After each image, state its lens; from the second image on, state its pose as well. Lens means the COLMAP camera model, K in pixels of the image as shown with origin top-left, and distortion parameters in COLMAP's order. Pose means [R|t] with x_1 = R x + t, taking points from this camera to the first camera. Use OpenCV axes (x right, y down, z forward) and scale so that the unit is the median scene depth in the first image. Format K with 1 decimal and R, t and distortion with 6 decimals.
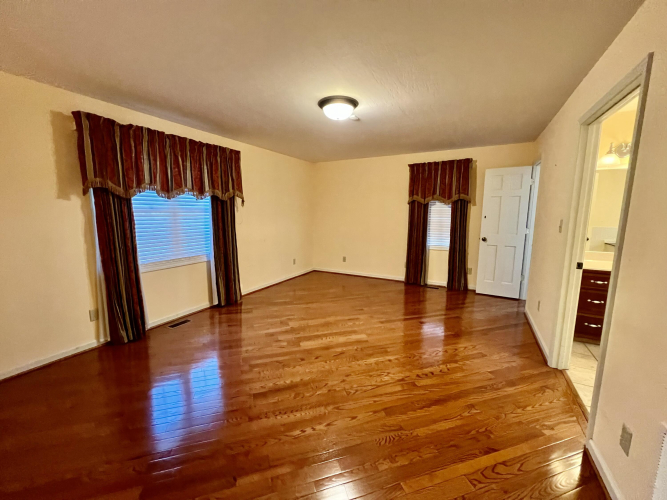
lens RADIAL K [[263.6, 0, 331.1], [0, 263.6, 250.2], [0, 0, 1]] dist [-0.000492, 0.000185]
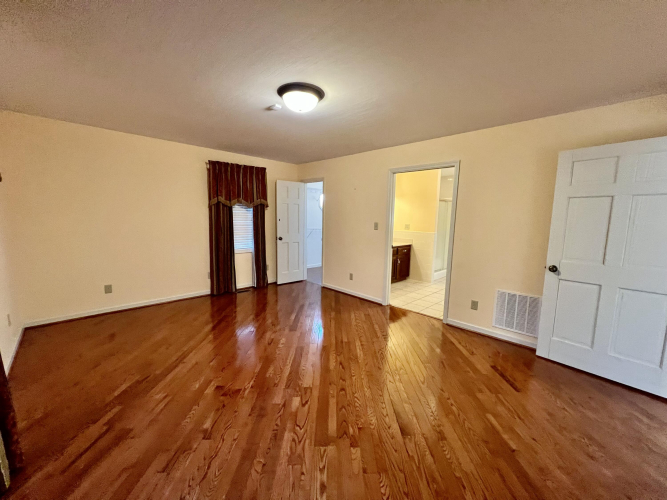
lens RADIAL K [[266.7, 0, 331.1], [0, 266.7, 250.2], [0, 0, 1]] dist [-0.003065, 0.000495]
pose [[0.295938, -0.116504, 0.948076, -0.482125], [0.116213, 0.989552, 0.085326, -0.062379], [-0.948112, 0.084927, 0.306385, 0.394348]]
